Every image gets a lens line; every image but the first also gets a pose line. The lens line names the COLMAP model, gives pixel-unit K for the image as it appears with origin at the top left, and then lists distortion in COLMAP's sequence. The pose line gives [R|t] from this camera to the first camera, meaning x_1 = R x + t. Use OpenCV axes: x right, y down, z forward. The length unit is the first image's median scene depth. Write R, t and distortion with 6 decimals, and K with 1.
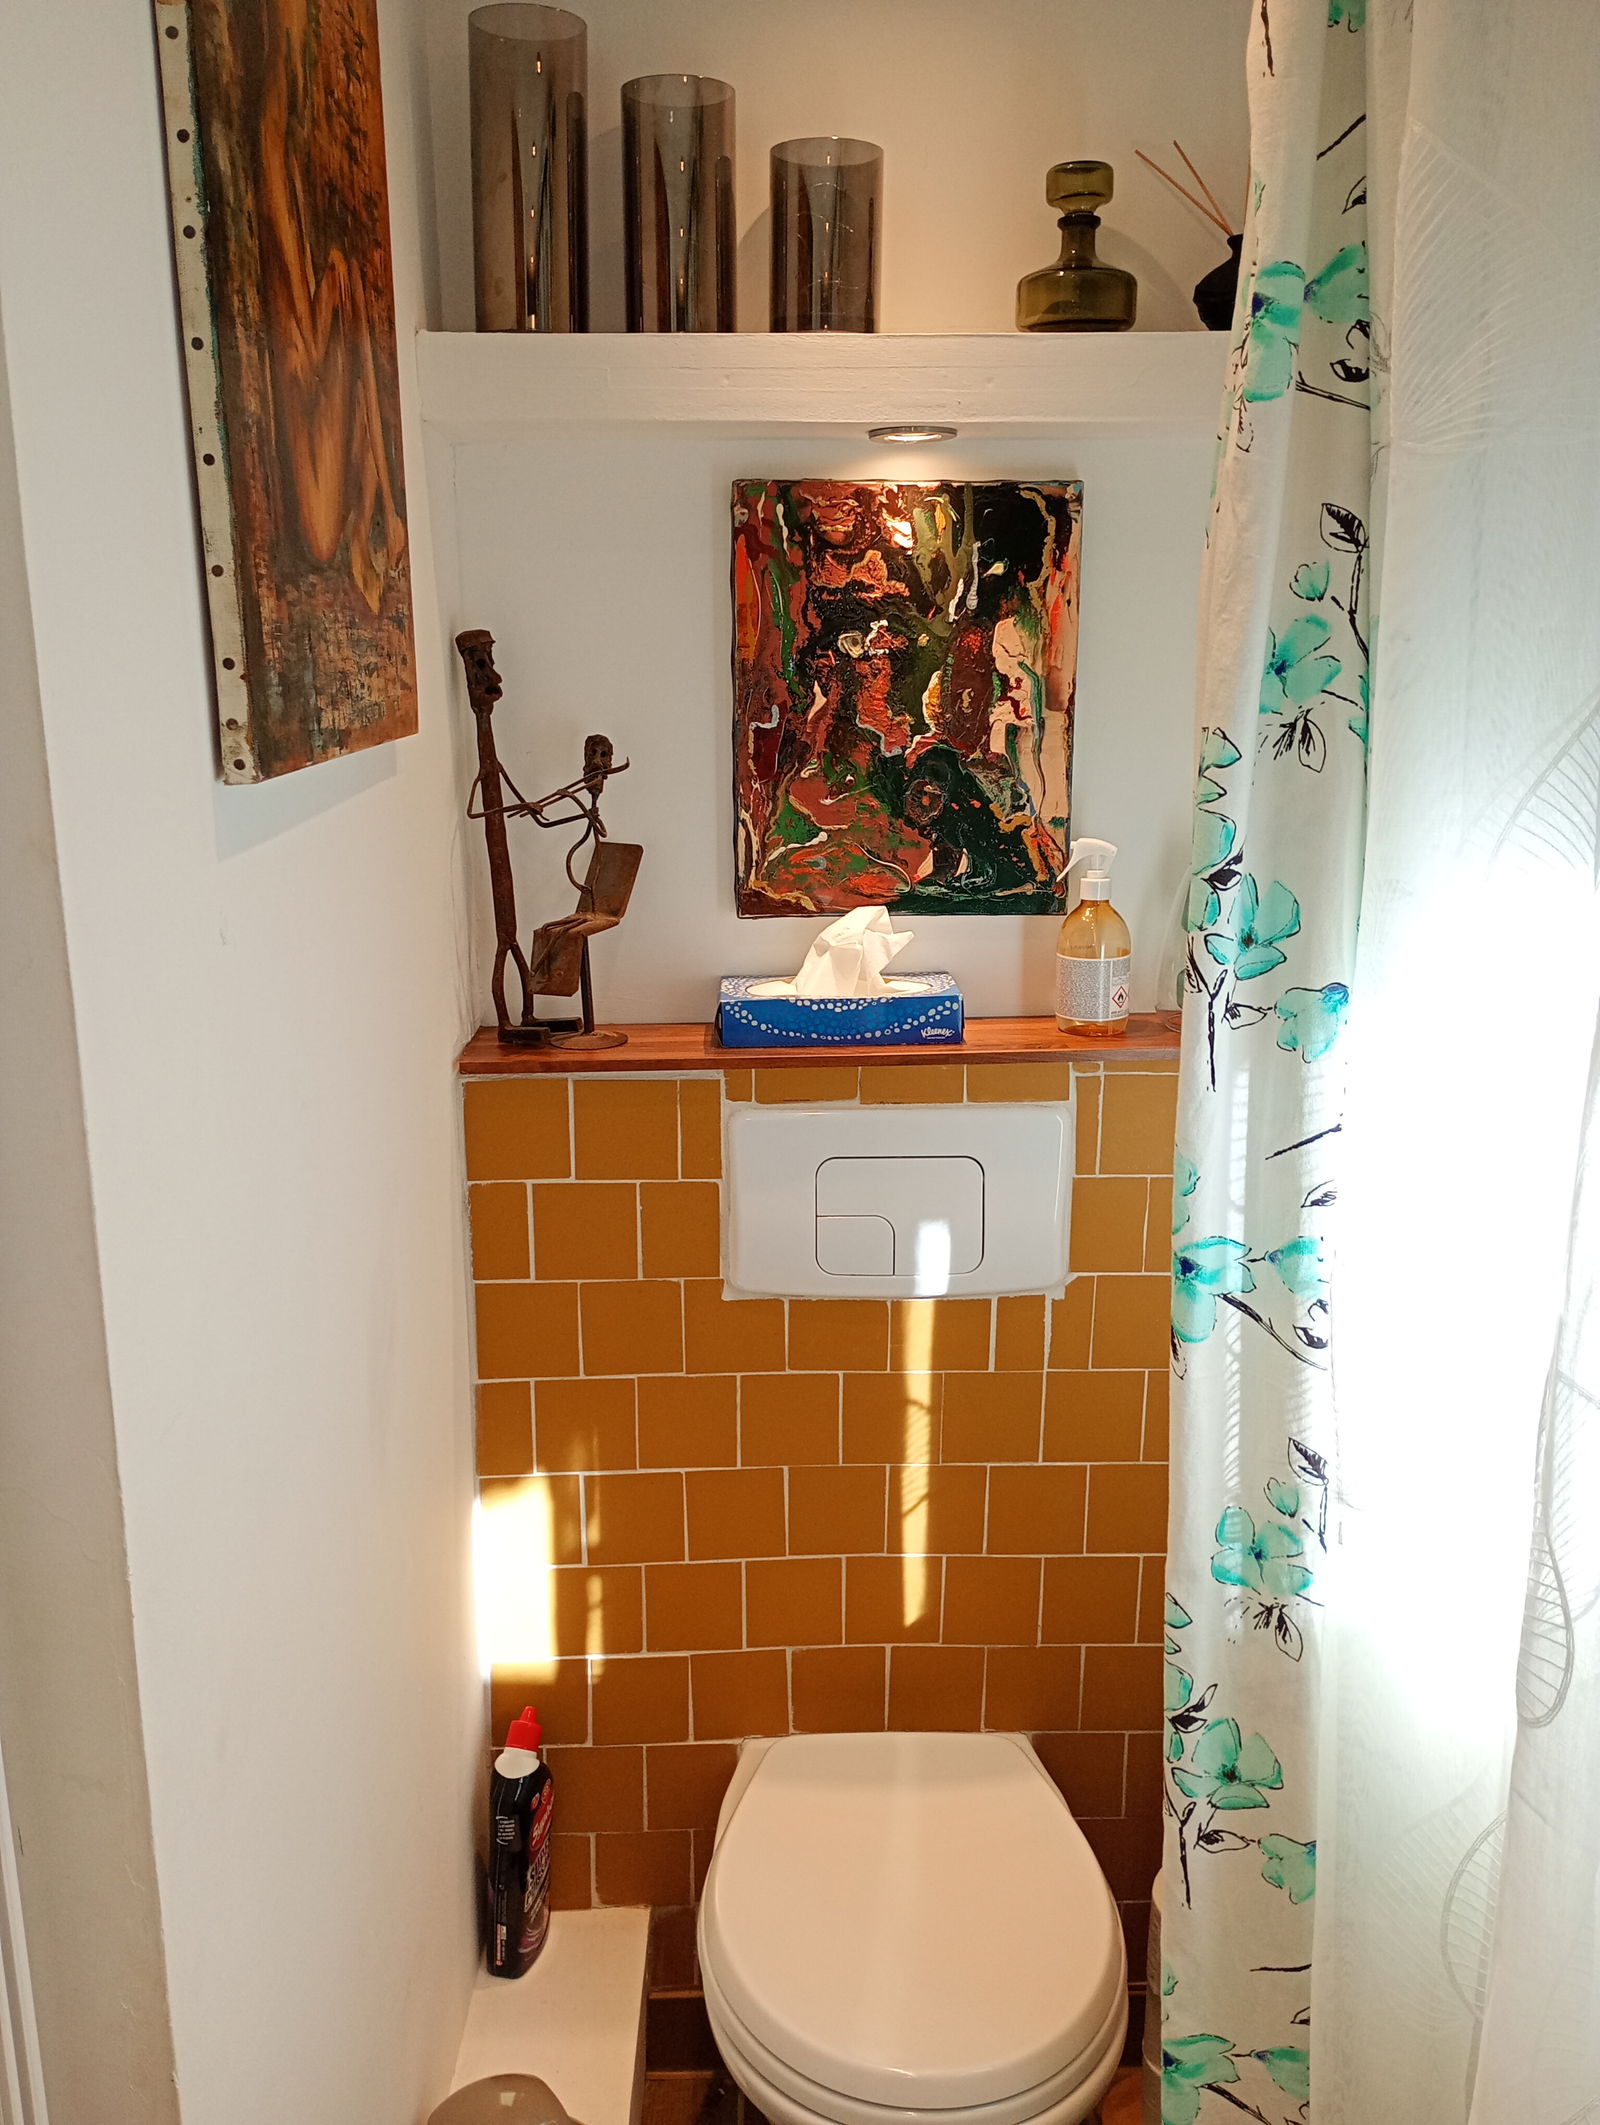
lens RADIAL K [[1739.5, 0, 806.8], [0, 1739.5, 1060.7], [0, 0, 1]] dist [0.063372, -0.073708]
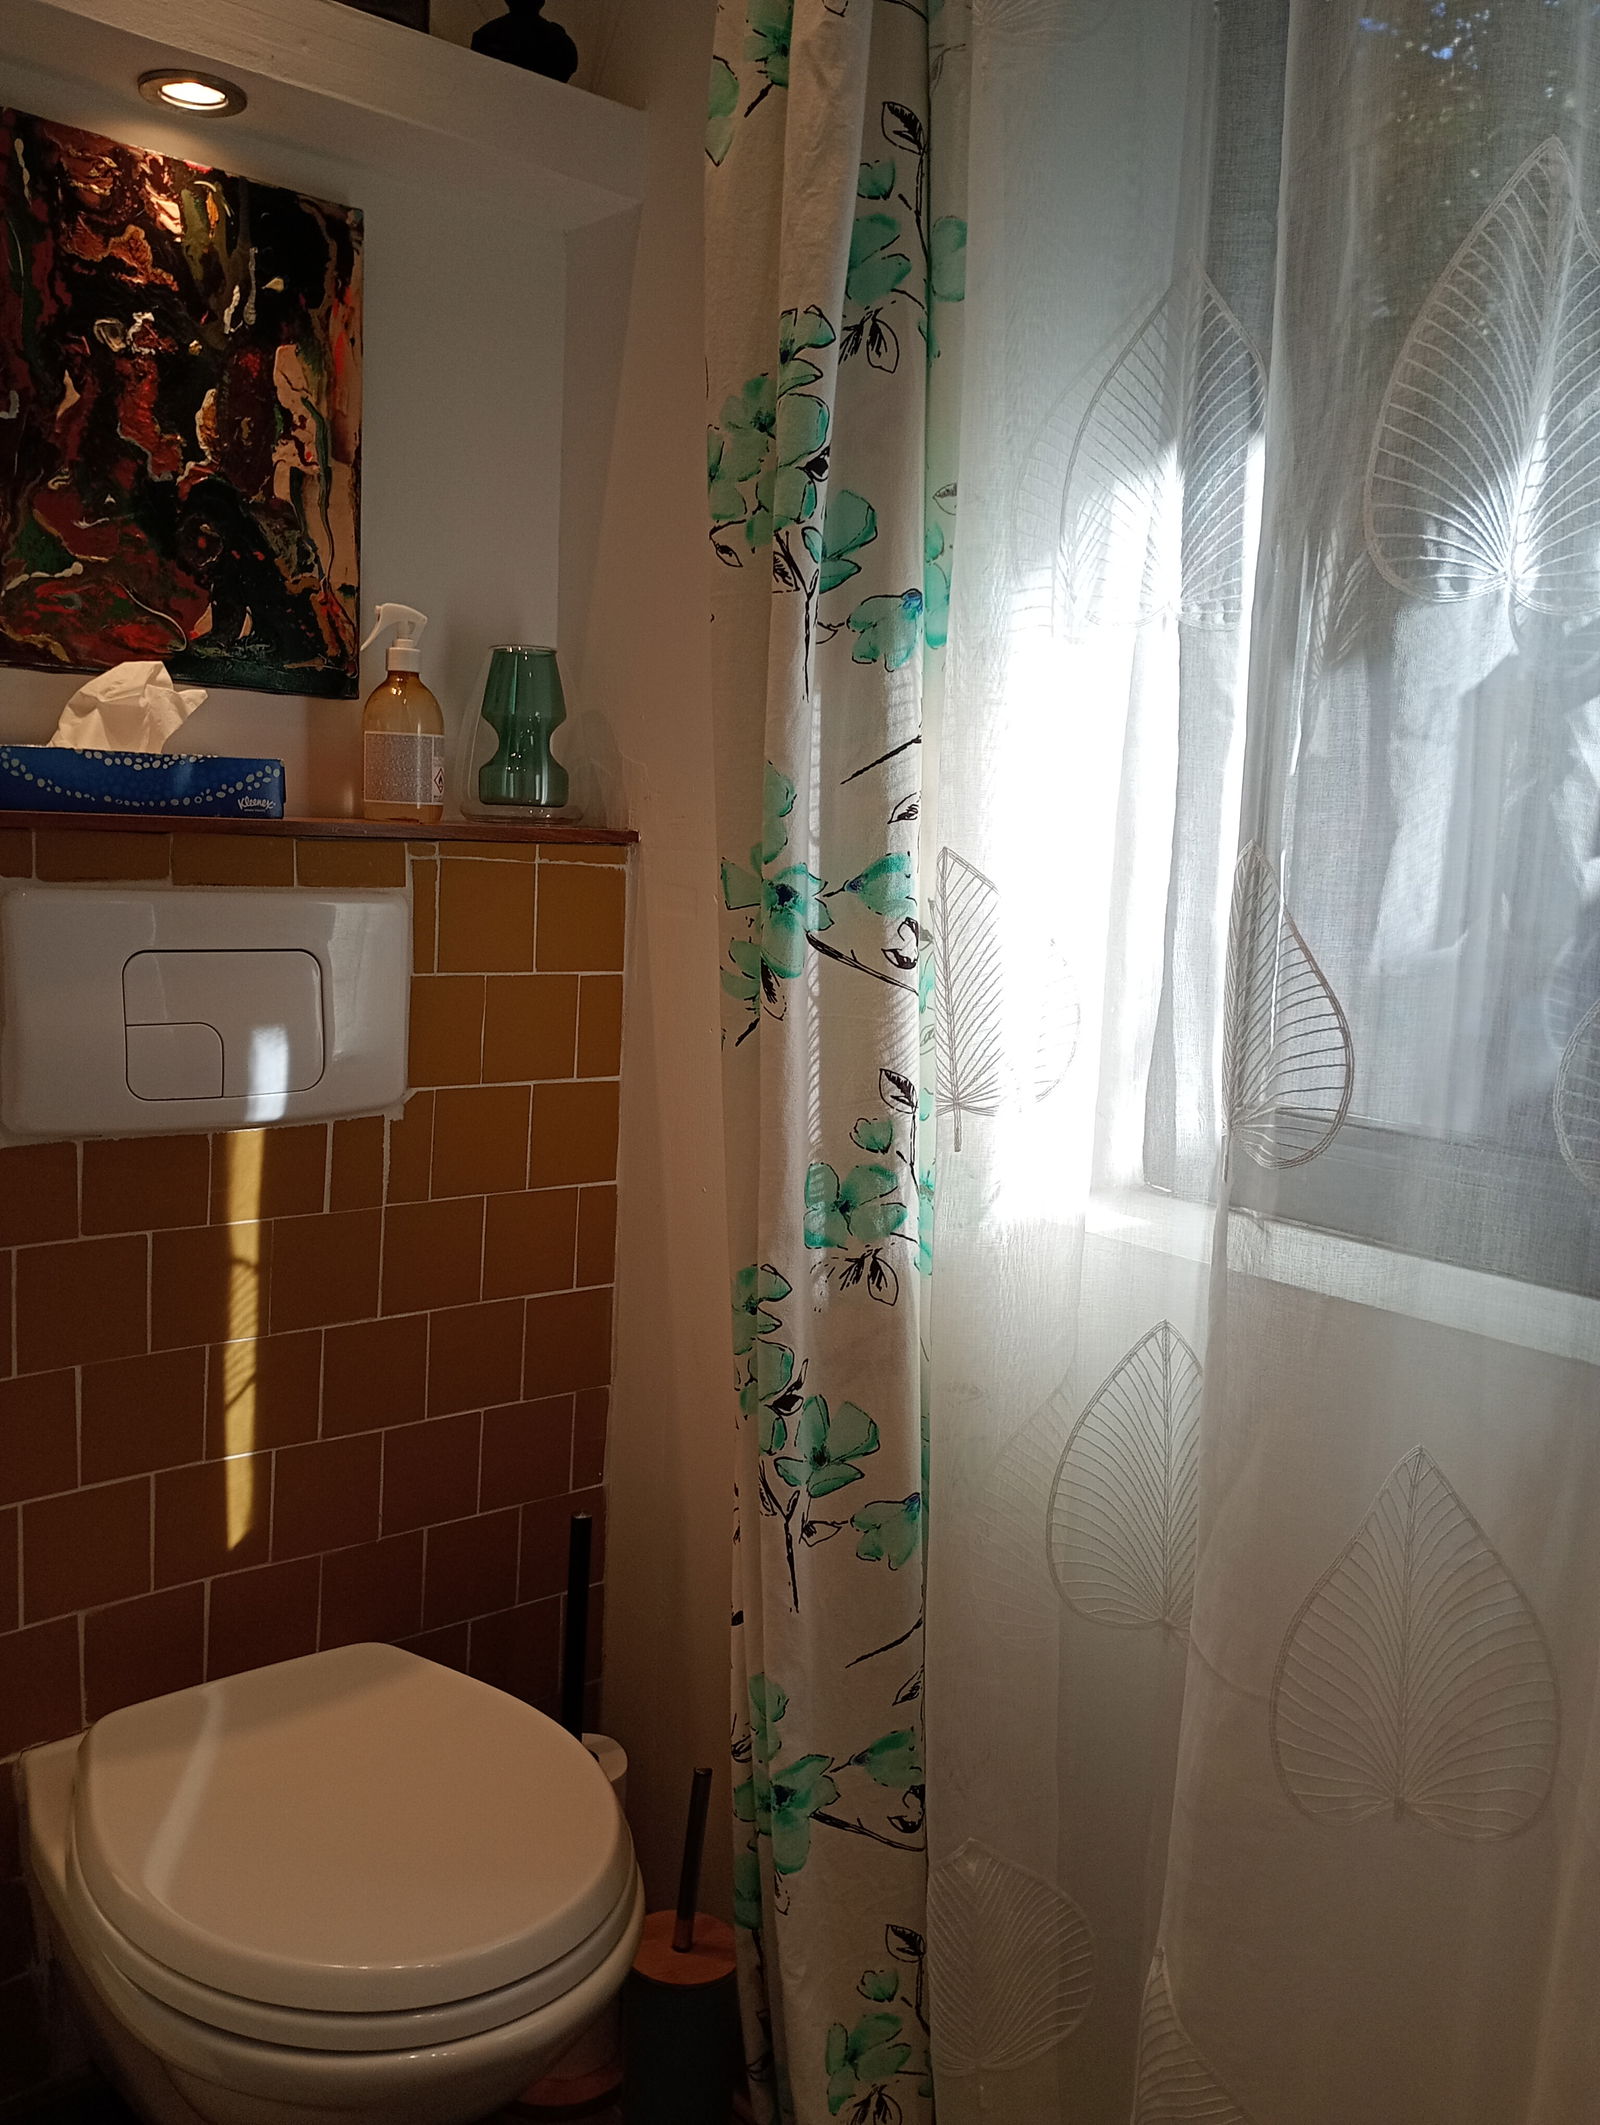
lens RADIAL K [[1747.1, 0, 800.0], [0, 1747.1, 1062.5], [0, 0, 1]] dist [0.076229, -0.106902]
pose [[0.779292, -0.046163, 0.624958, -0.260360], [0.099627, 0.993726, -0.050827, 0.179208], [-0.618691, 0.101872, 0.779002, 0.182935]]
